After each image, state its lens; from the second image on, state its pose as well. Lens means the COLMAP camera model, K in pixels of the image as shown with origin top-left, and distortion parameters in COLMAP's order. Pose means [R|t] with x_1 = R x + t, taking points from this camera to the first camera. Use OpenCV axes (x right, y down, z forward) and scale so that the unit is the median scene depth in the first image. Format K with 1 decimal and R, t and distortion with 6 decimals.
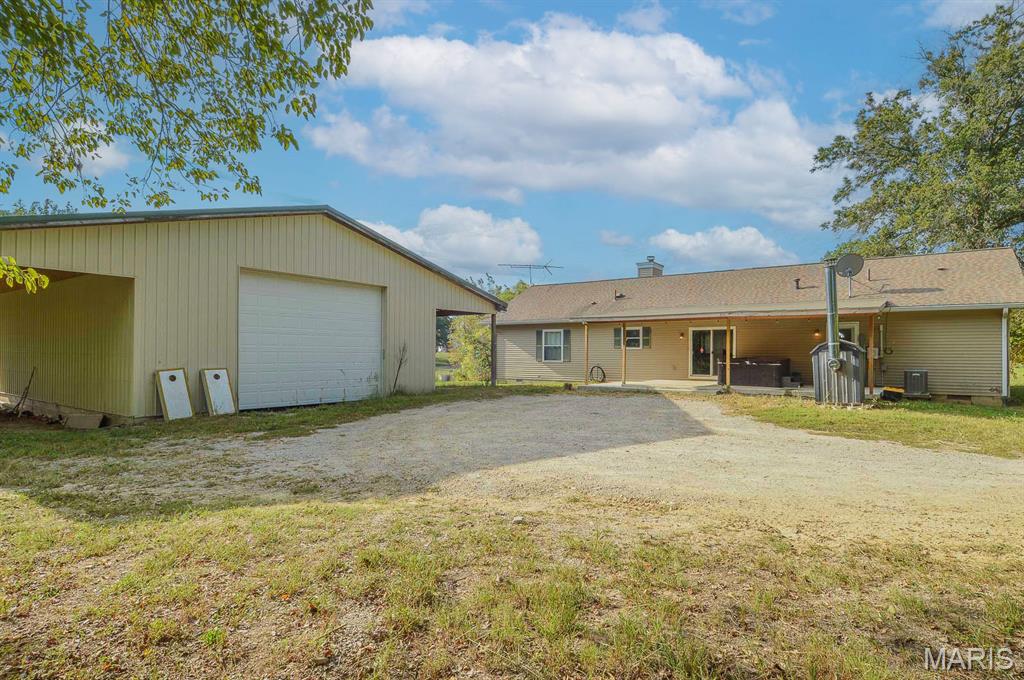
lens RADIAL K [[554.3, 0, 512.7], [0, 554.3, 342.8], [0, 0, 1]] dist [0.005324, -0.000176]
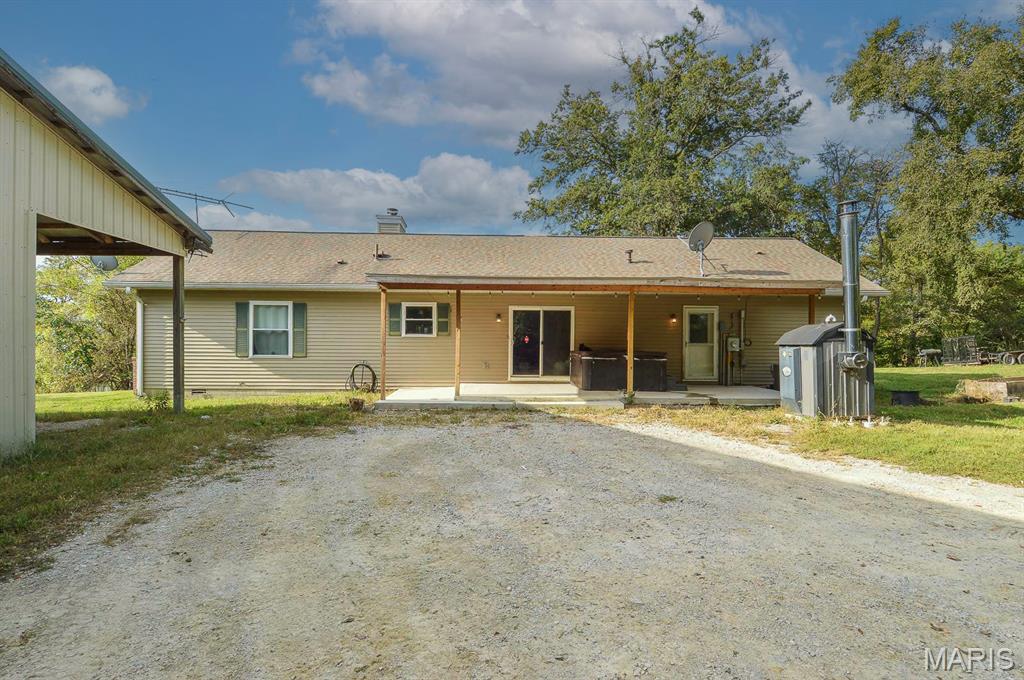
lens RADIAL K [[554.3, 0, 510.8], [0, 554.3, 344.3], [0, 0, 1]] dist [0.005324, -0.000176]
pose [[0.786131, 0.004337, 0.618044, -0.095521], [-0.015527, 0.999798, 0.012733, 0.010116], [-0.617864, -0.019606, 0.786040, 0.433539]]
